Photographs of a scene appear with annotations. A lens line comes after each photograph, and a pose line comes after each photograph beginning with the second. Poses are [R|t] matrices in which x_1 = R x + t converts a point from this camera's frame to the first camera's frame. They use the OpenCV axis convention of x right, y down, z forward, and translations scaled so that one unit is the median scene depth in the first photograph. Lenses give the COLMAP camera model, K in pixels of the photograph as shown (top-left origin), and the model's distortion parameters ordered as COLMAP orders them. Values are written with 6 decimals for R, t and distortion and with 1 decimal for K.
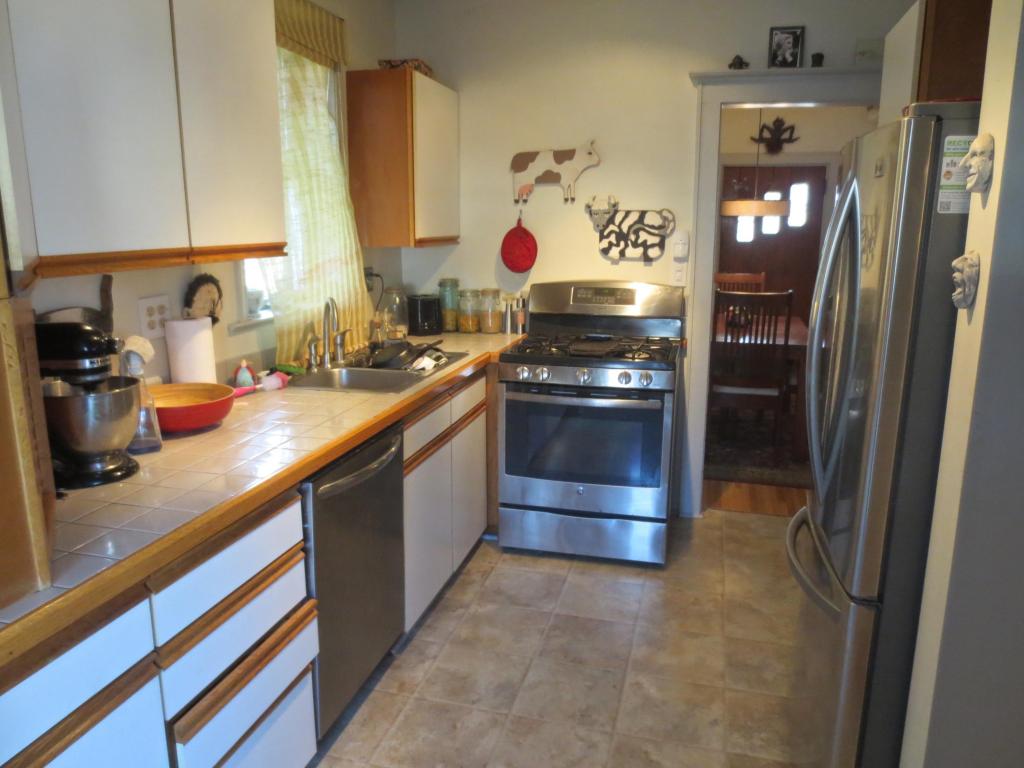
lens RADIAL K [[729.0, 0, 512.5], [0, 729.0, 381.2], [0, 0, 1]] dist [-0.030584, 0.011270]
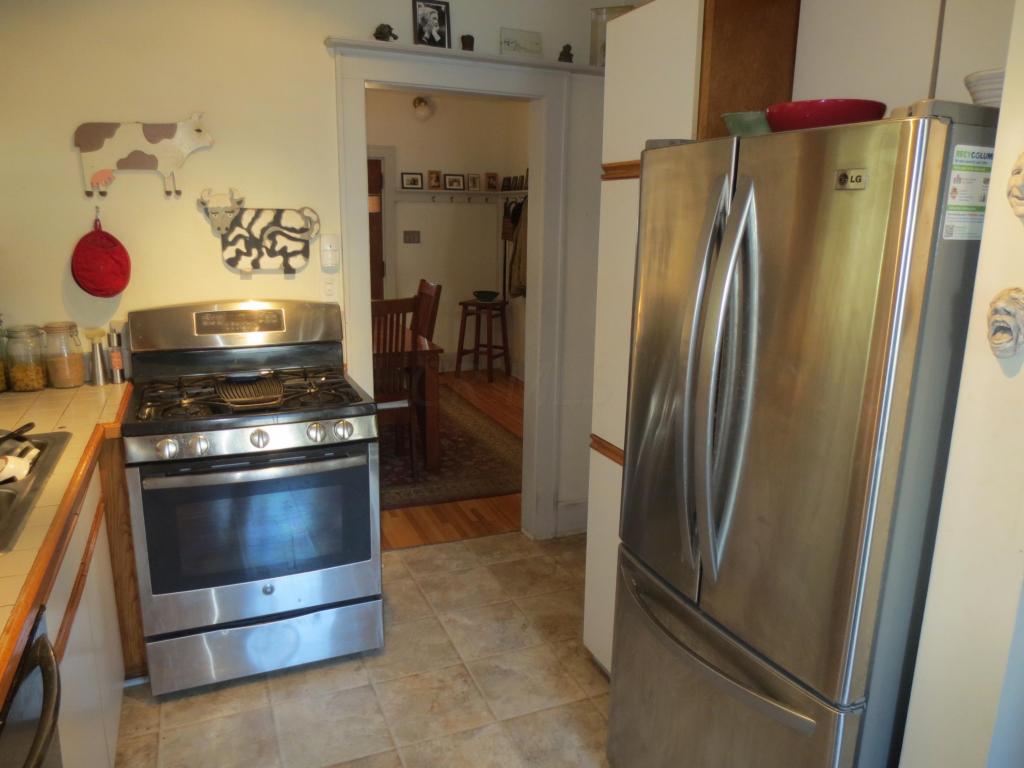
lens RADIAL K [[729.0, 0, 509.1], [0, 729.0, 386.7], [0, 0, 1]] dist [-0.030584, 0.011270]
pose [[0.797631, -0.130422, 0.588876, -0.106263], [0.118085, 0.991214, 0.059585, -0.061607], [-0.591473, 0.022011, 0.806024, 0.224813]]
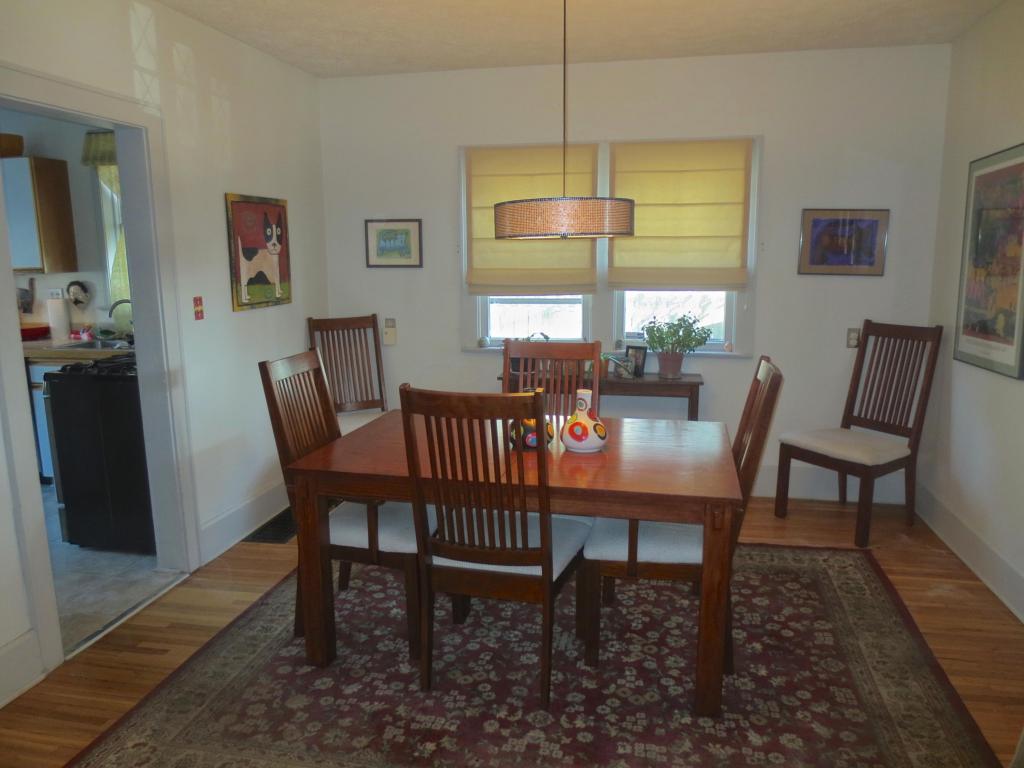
lens RADIAL K [[729.0, 0, 512.8], [0, 729.0, 386.1], [0, 0, 1]] dist [-0.030584, 0.011270]
pose [[0.039254, 0.166272, -0.985298, 1.215479], [-0.206926, 0.966036, 0.154778, -0.291115], [0.977569, 0.197808, 0.072326, 1.413463]]
